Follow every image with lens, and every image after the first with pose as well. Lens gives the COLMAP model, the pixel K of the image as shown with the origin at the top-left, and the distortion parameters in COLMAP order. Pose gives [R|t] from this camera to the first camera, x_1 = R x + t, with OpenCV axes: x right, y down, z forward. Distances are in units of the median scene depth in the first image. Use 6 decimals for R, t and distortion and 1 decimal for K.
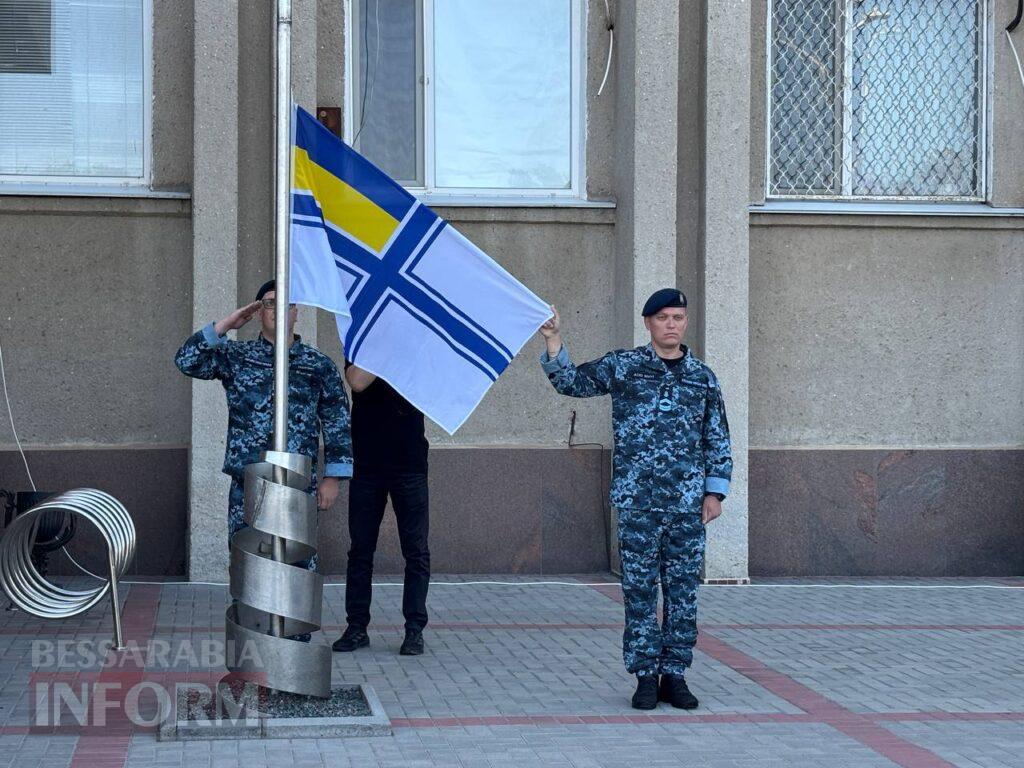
lens RADIAL K [[2037.3, 0, 509.0], [0, 2037.3, 377.7], [0, 0, 1]] dist [0.154361, 0.000000]
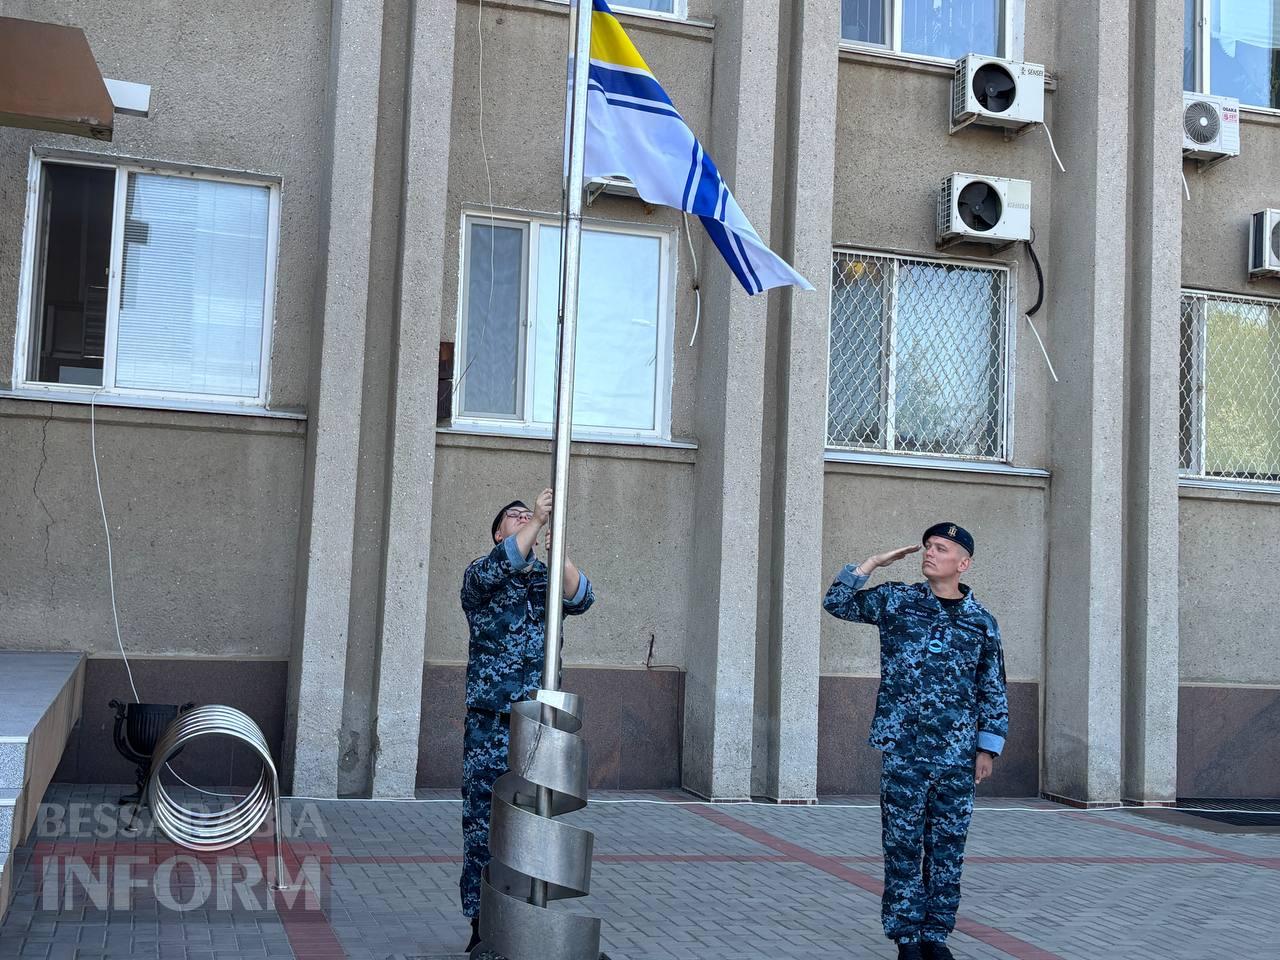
lens RADIAL K [[1555.5, 0, 648.0], [0, 1555.5, 450.4], [0, 0, 1]] dist [0.083313, 0.000000]
pose [[0.986456, 0.050707, 0.155992, -0.112030], [-0.036087, 0.994807, -0.095167, -0.002377], [-0.160008, 0.088249, 0.983163, 0.198561]]
